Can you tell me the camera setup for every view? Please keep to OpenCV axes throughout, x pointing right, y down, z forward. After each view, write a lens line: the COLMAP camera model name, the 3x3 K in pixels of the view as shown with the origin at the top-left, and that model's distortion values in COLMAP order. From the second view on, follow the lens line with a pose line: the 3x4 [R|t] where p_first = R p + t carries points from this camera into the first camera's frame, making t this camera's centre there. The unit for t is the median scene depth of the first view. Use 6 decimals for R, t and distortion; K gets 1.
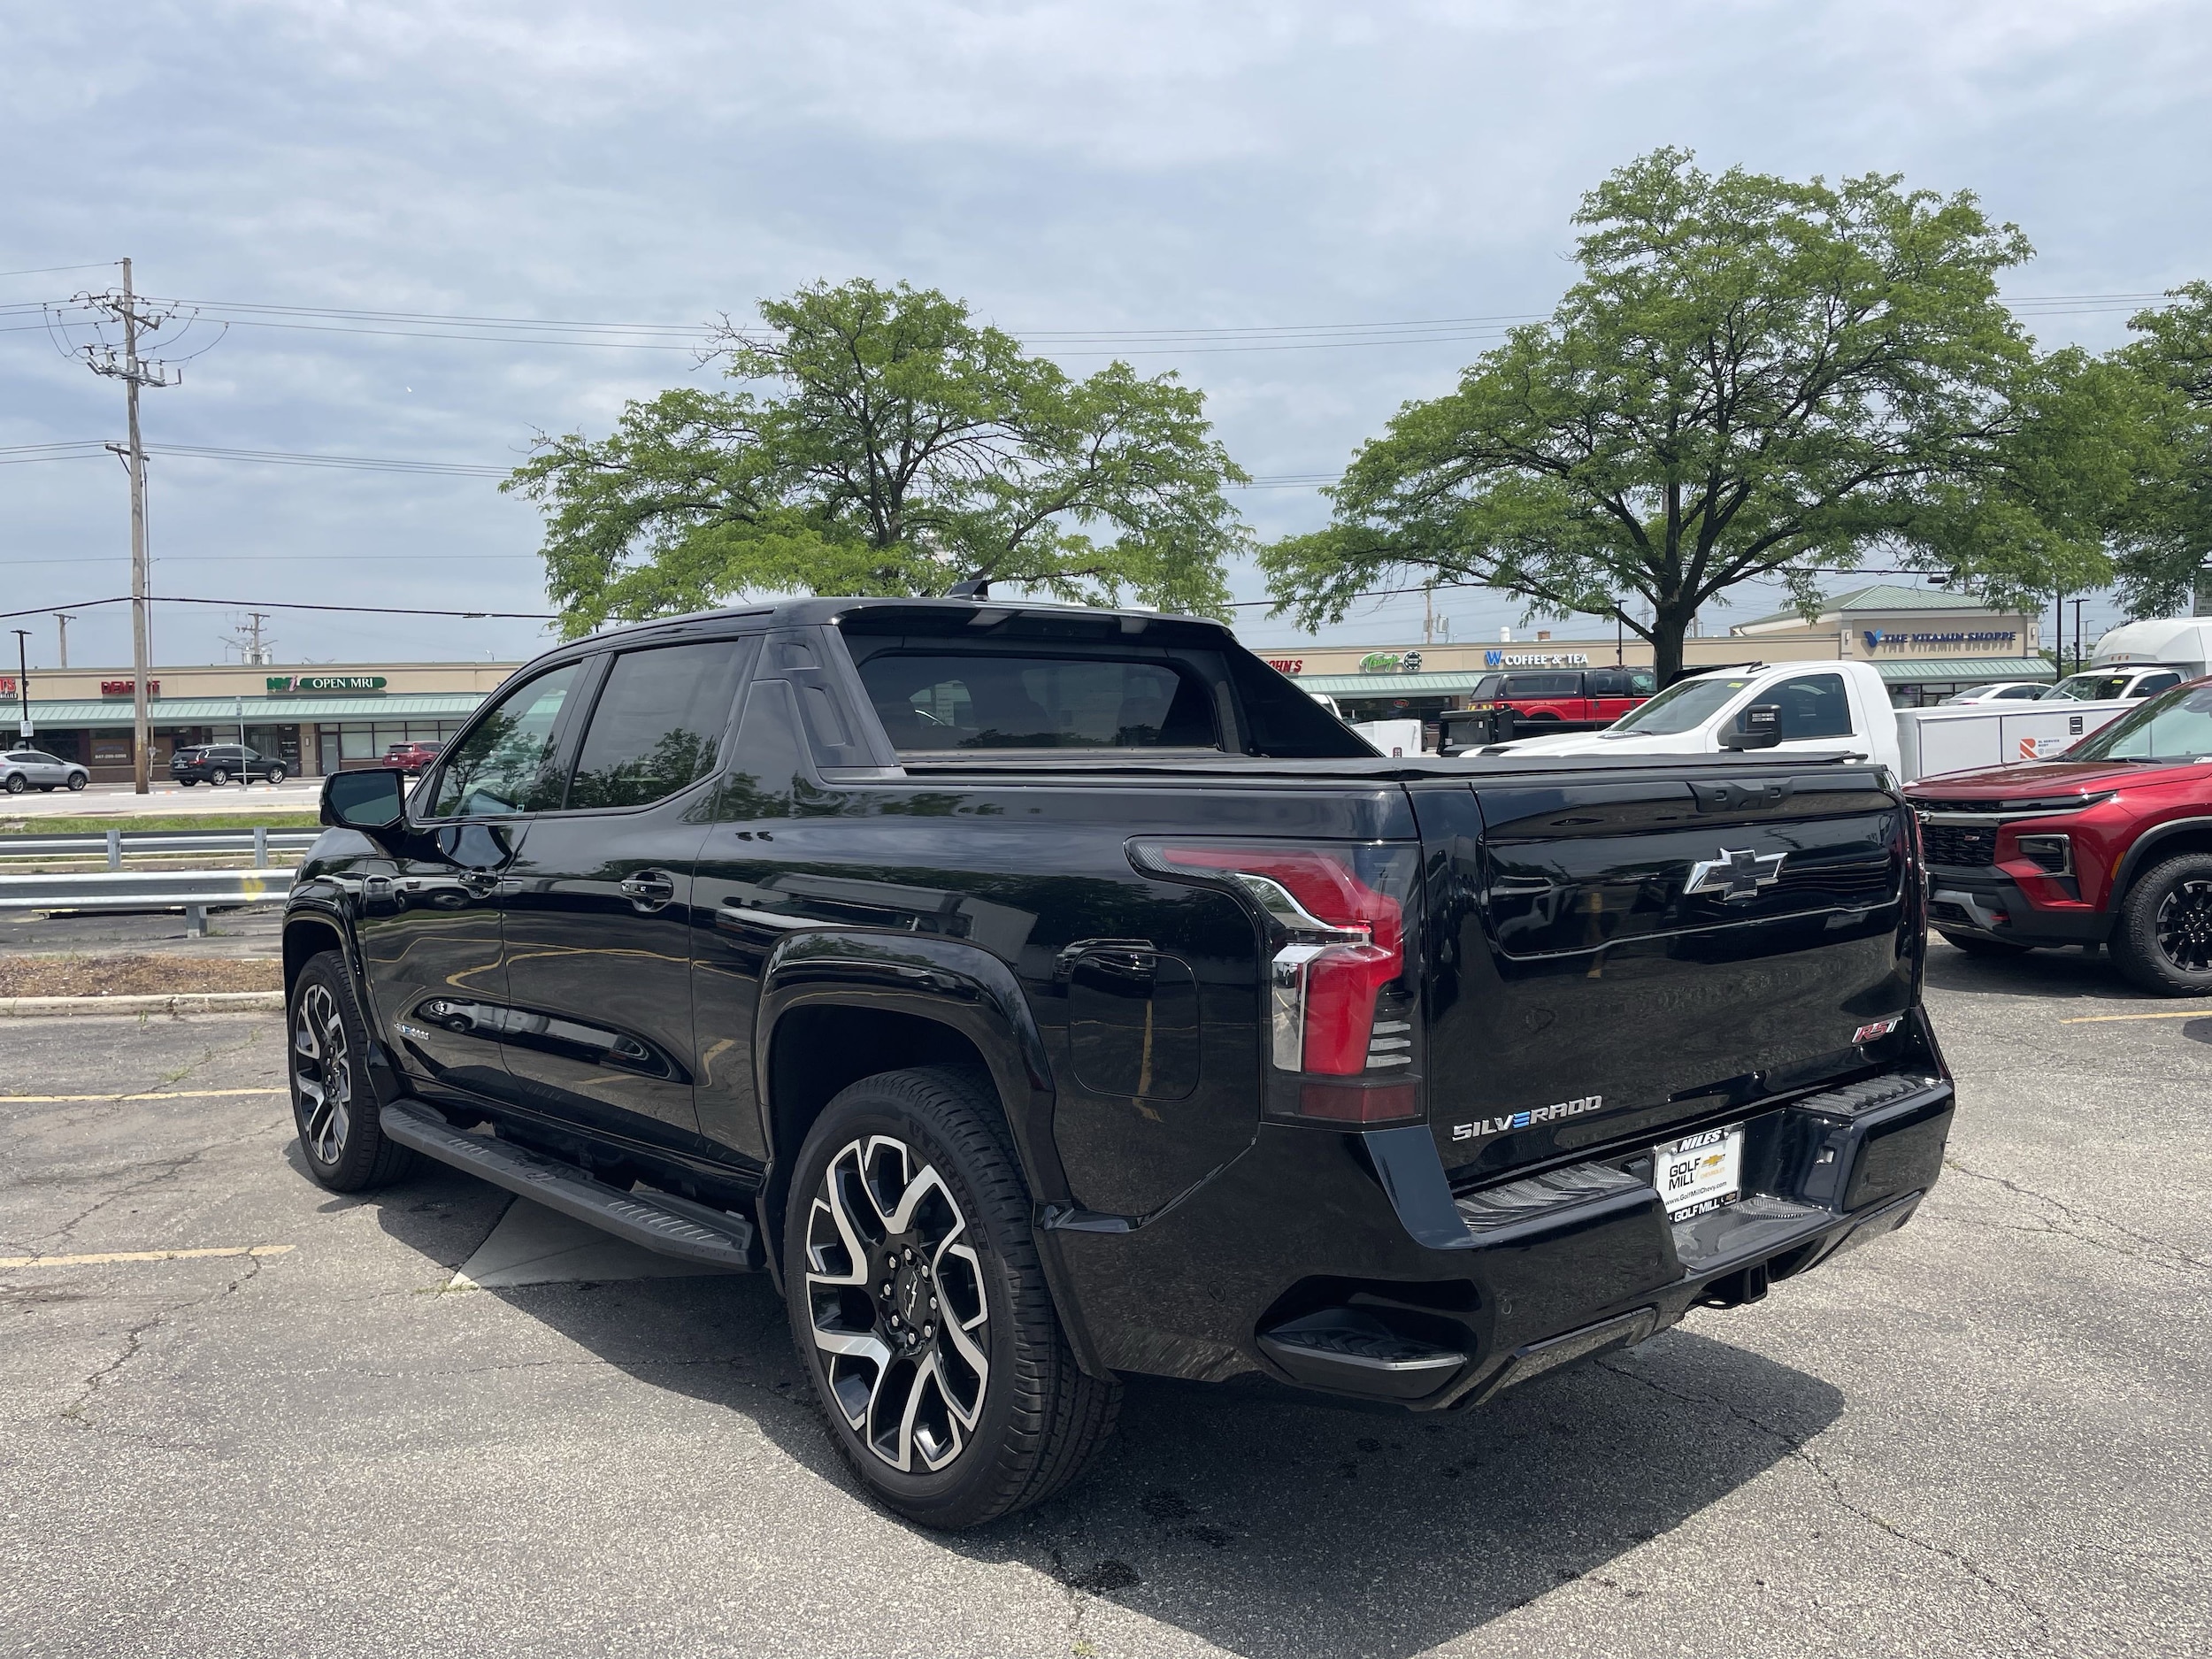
lens RADIAL K [[1773.3, 0, 1118.8], [0, 1773.3, 835.5], [0, 0, 1]] dist [0.075515, -0.110519]
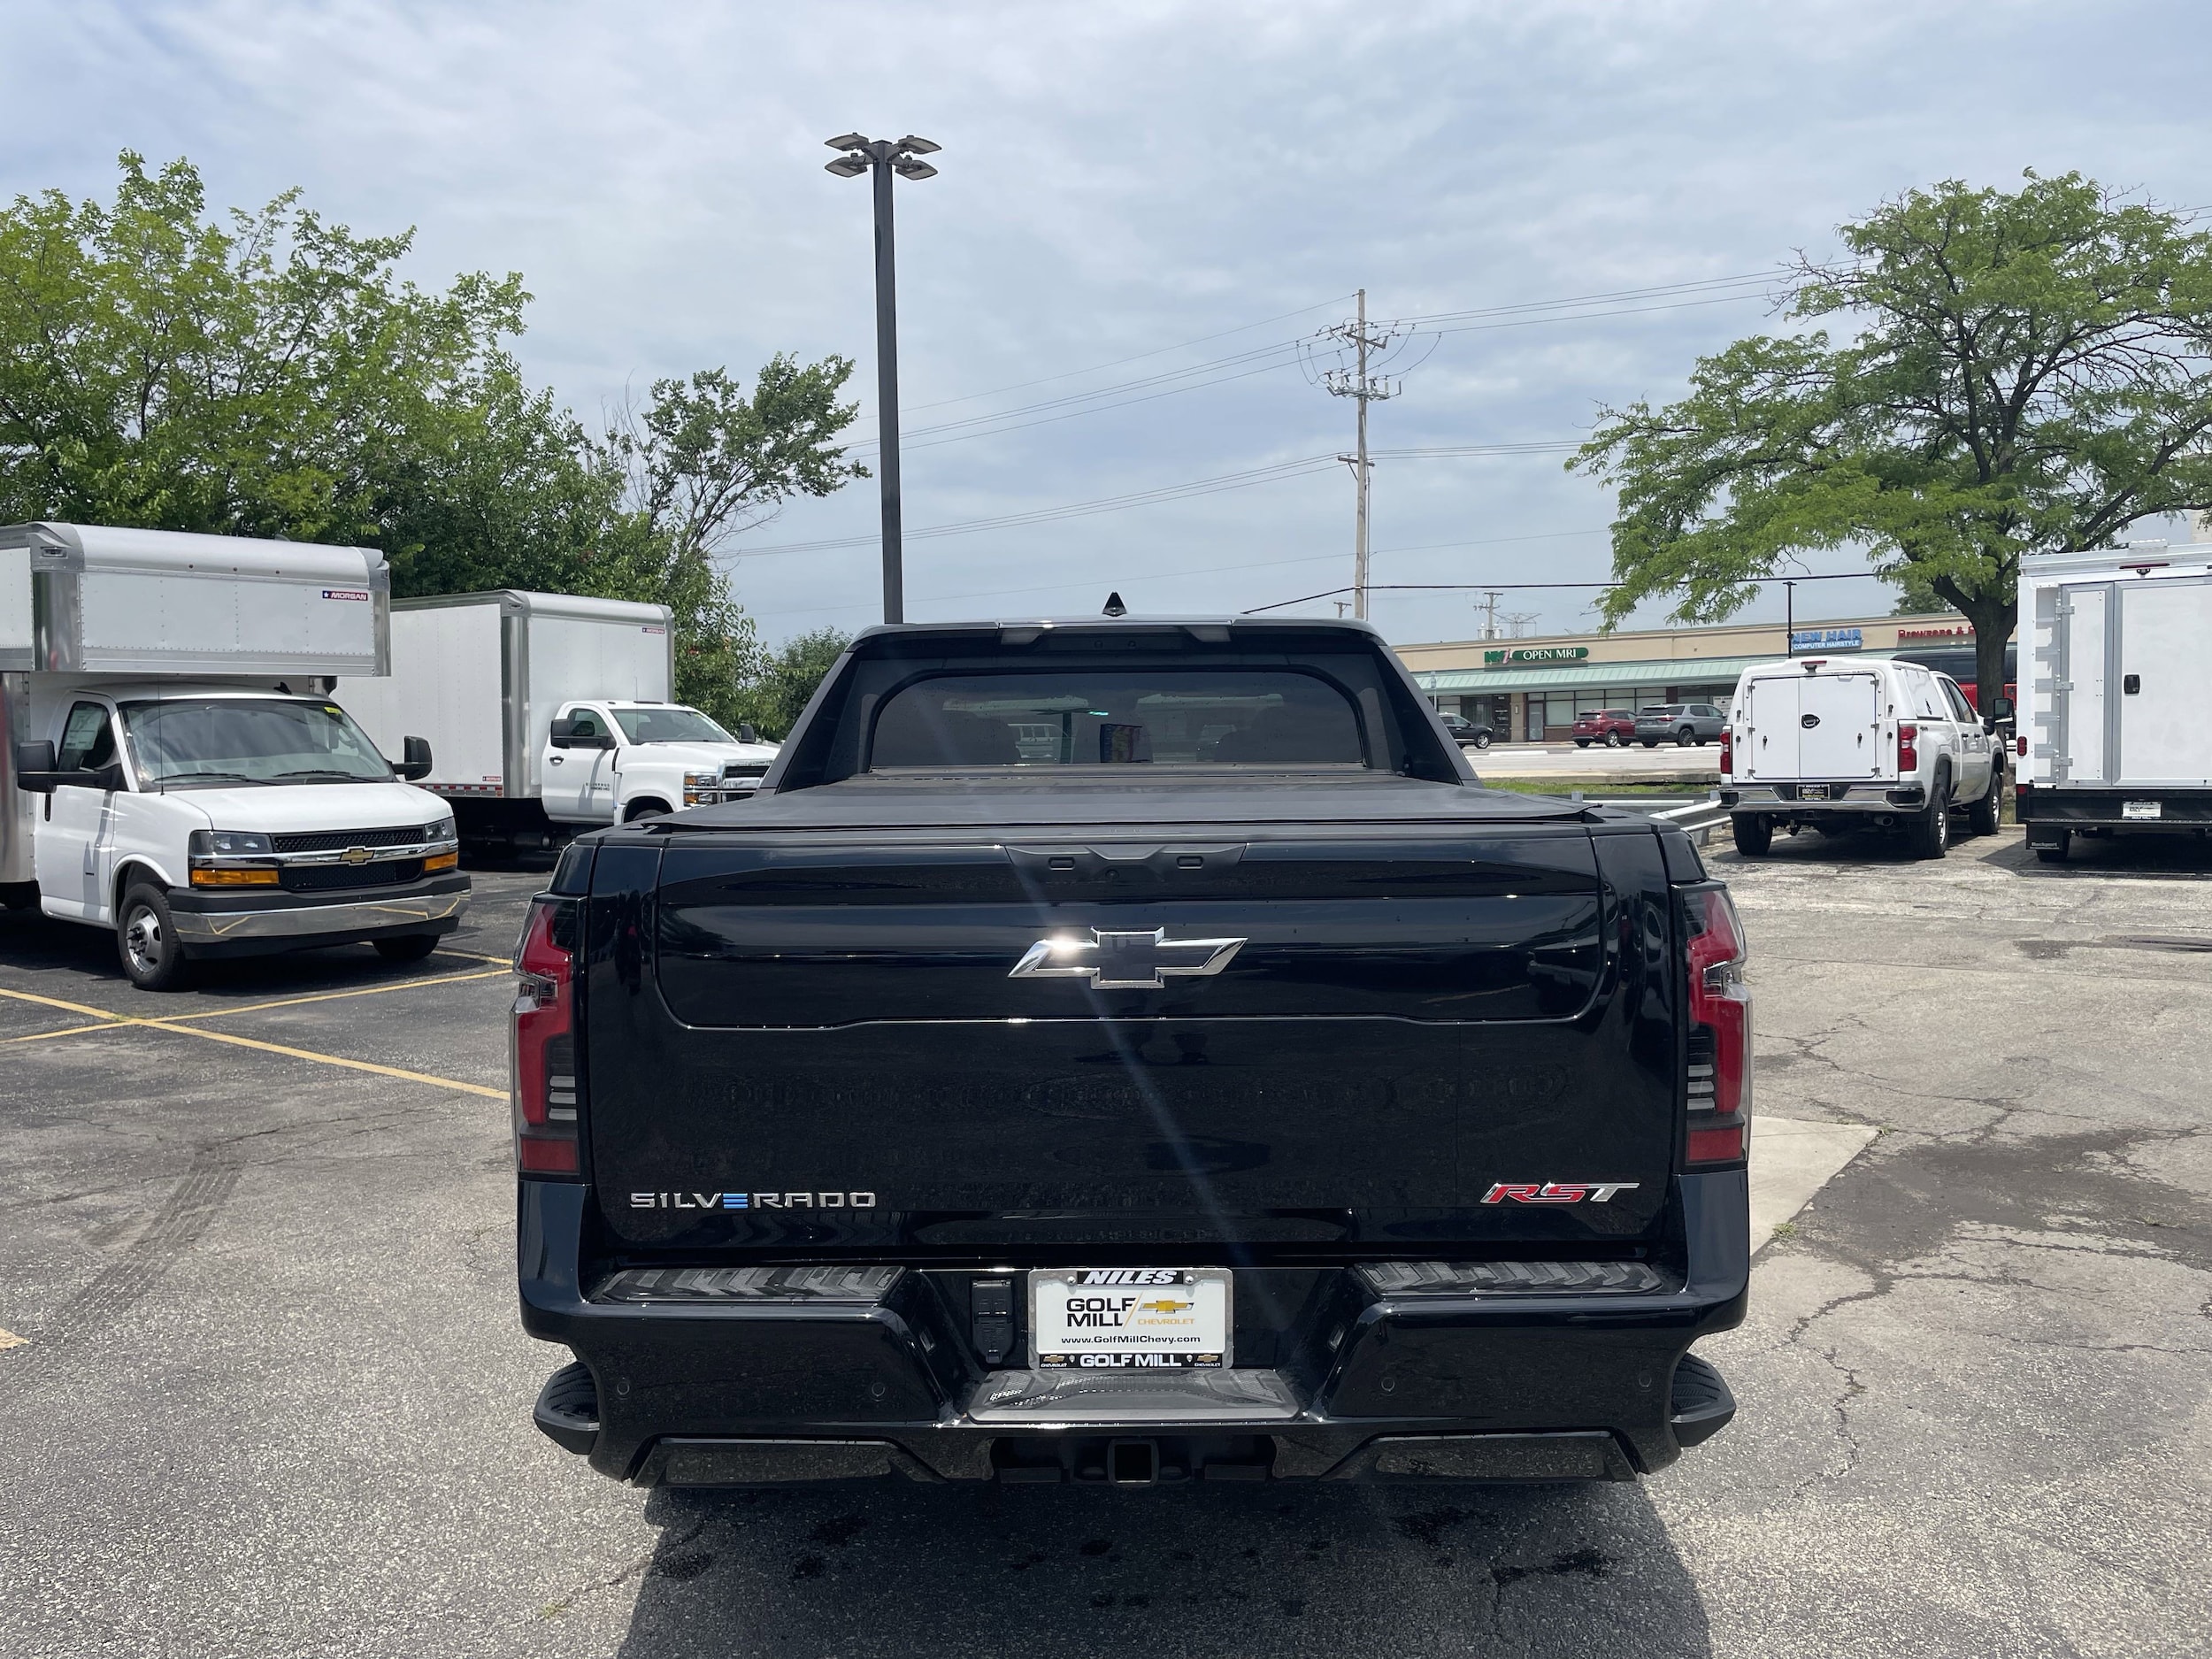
lens RADIAL K [[1773.3, 0, 1118.8], [0, 1773.3, 835.5], [0, 0, 1]] dist [0.075515, -0.110519]
pose [[0.724891, 0.044838, -0.687403, 0.136661], [-0.028037, 0.998973, 0.035595, -0.009417], [0.688293, -0.006530, 0.725404, 0.063614]]
